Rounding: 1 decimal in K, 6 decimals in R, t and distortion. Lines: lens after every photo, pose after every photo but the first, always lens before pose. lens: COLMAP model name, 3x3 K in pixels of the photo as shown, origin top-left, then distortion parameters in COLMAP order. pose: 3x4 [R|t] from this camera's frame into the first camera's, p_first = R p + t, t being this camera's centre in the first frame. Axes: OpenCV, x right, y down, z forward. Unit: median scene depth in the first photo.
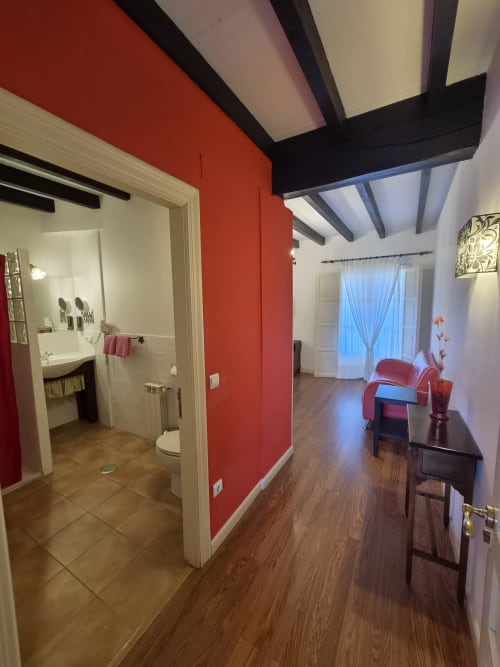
lens RADIAL K [[272.7, 0, 247.9], [0, 272.7, 332.0], [0, 0, 1]] dist [-0.005773, 0.002168]
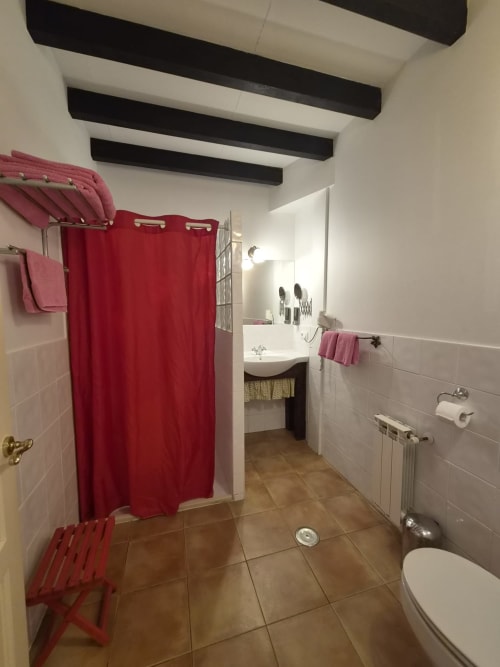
lens RADIAL K [[272.7, 0, 248.9], [0, 272.7, 334.1], [0, 0, 1]] dist [-0.005773, 0.002168]
pose [[0.726231, 0.076931, -0.683132, -0.171697], [-0.089327, 0.995854, 0.017185, 0.025128], [0.681622, 0.048542, 0.730093, 0.336450]]
